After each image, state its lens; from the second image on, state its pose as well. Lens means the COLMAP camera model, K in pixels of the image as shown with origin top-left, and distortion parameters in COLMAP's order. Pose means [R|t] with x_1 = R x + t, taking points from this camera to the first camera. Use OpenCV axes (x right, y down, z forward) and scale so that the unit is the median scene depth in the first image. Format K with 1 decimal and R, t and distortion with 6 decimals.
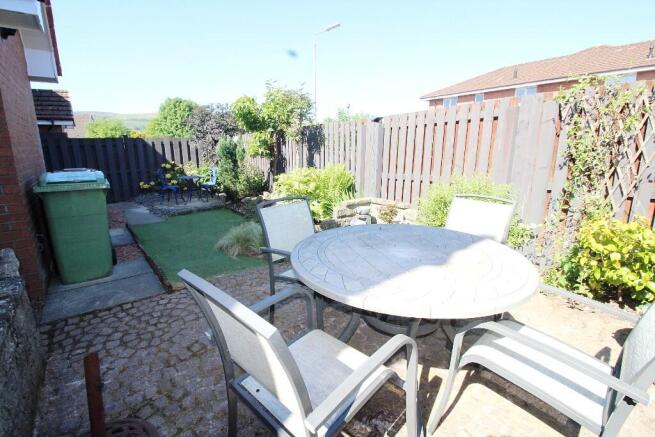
lens RADIAL K [[304.3, 0, 320.6], [0, 304.3, 212.4], [0, 0, 1]] dist [0.004123, -0.011504]
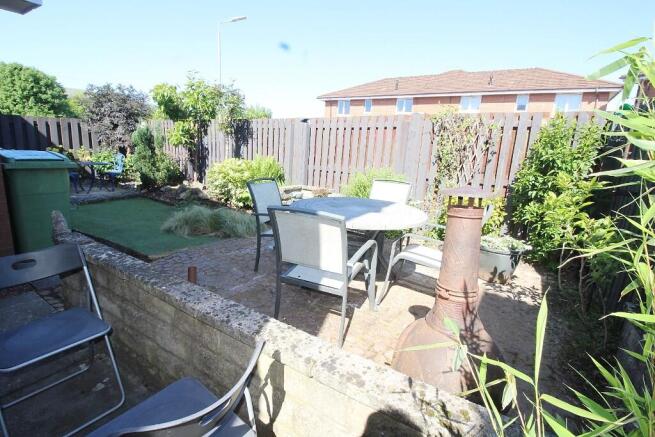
lens RADIAL K [[304.3, 0, 320.6], [0, 304.3, 212.4], [0, 0, 1]] dist [0.004123, -0.011504]
pose [[0.947608, -0.012562, 0.319189, -0.107958], [0.007333, 0.999819, 0.017580, 0.028984], [-0.319351, -0.014319, 0.947528, -0.122927]]
